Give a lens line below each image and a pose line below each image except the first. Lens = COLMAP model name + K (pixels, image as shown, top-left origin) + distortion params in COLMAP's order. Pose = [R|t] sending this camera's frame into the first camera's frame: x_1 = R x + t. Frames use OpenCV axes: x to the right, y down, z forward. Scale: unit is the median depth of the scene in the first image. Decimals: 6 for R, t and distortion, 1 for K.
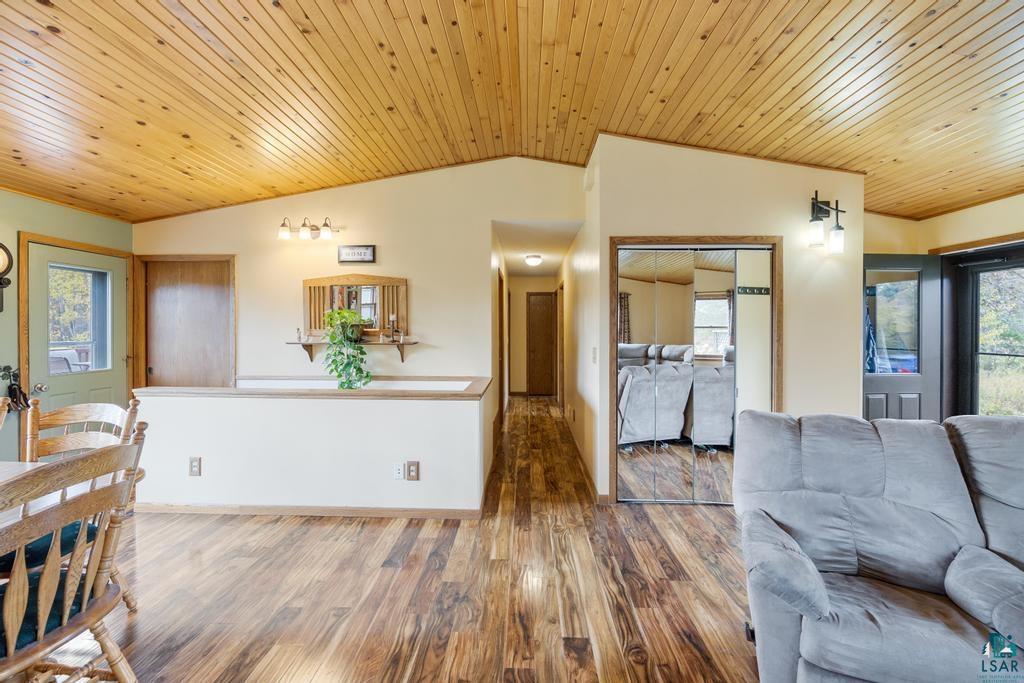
lens RADIAL K [[417.5, 0, 515.0], [0, 417.5, 328.1], [0, 0, 1]] dist [0.000003, -0.000033]
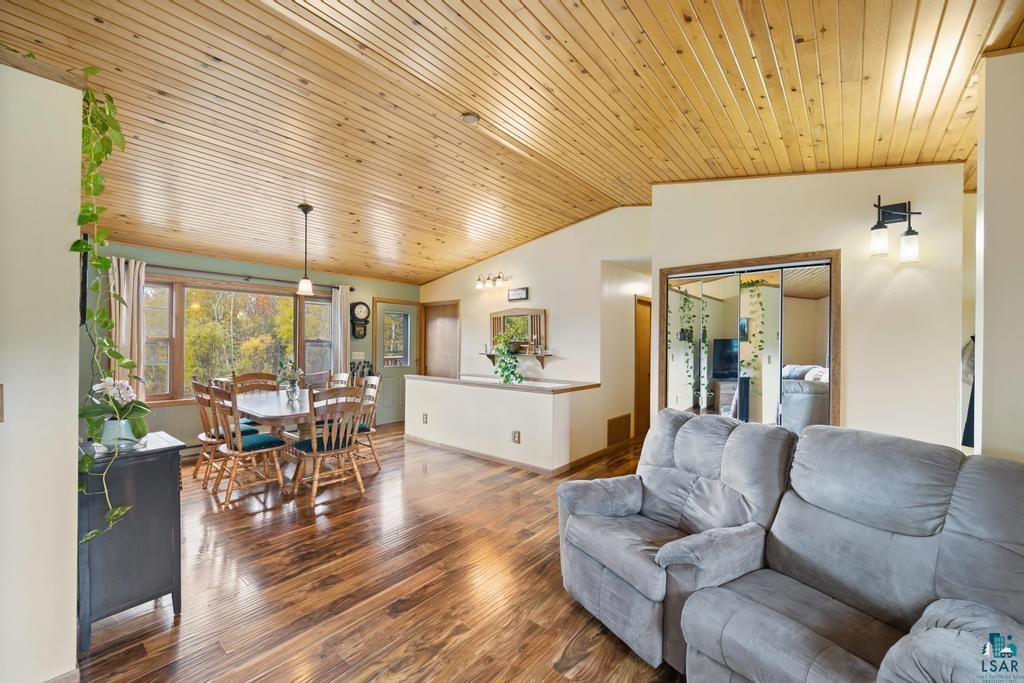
lens RADIAL K [[410.8, 0, 516.5], [0, 410.8, 343.5], [0, 0, 1]] dist [0.000475, 0.000114]
pose [[0.792117, 0.003205, -0.610361, 0.511076], [-0.007411, 0.999963, -0.004367, 0.003133], [0.610325, 0.007982, 0.792111, -0.153021]]
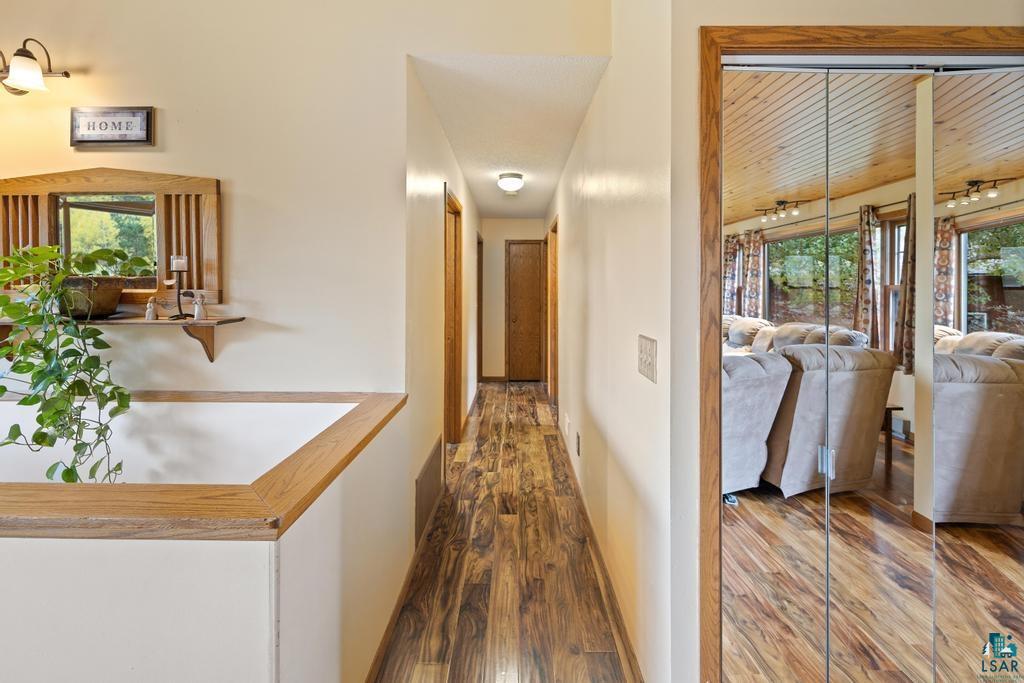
lens RADIAL K [[421.3, 0, 511.0], [0, 421.3, 286.8], [0, 0, 1]] dist [-0.000182, 0.000016]
pose [[0.999874, 0.000545, 0.015862, 0.052947], [-0.000442, 0.999979, -0.006541, 0.002595], [-0.015865, 0.006533, 0.999853, 0.539125]]
